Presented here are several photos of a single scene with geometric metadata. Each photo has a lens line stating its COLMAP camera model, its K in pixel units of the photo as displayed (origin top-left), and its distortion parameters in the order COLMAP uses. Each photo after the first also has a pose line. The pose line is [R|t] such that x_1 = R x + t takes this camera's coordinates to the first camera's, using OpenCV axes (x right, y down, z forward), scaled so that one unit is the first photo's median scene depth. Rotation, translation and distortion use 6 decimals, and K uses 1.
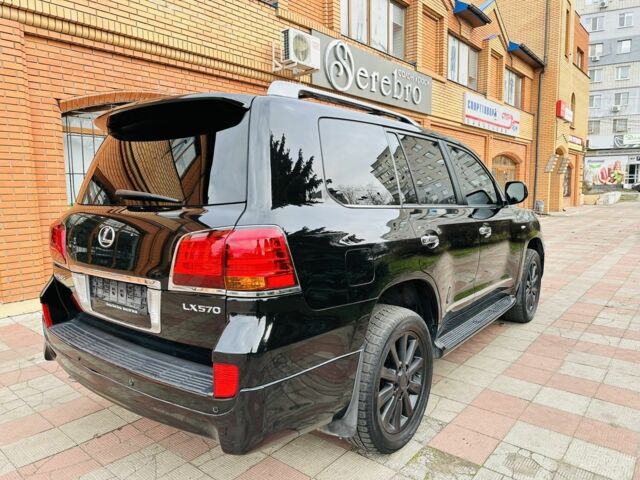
lens RADIAL K [[492.9, 0, 337.9], [0, 492.9, 233.4], [0, 0, 1]] dist [0.039121, -0.038050]
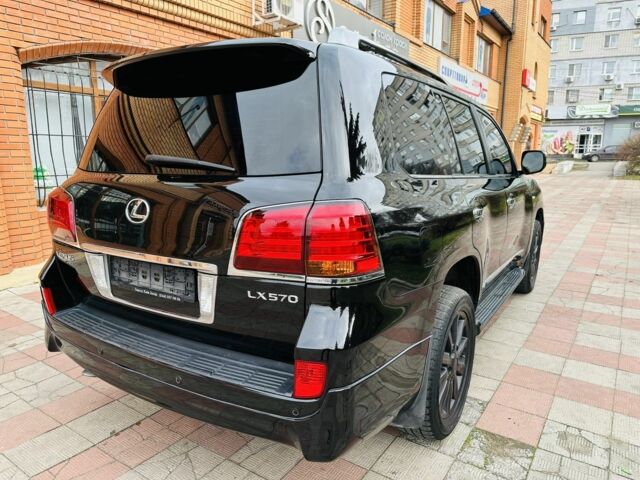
lens RADIAL K [[490.0, 0, 339.9], [0, 490.0, 238.7], [0, 0, 1]] dist [0.028065, -0.030805]
pose [[0.994282, -0.005533, 0.106639, -0.173733], [-0.002874, 0.996909, 0.078514, -0.010711], [-0.106744, -0.078372, 0.991193, 0.107898]]
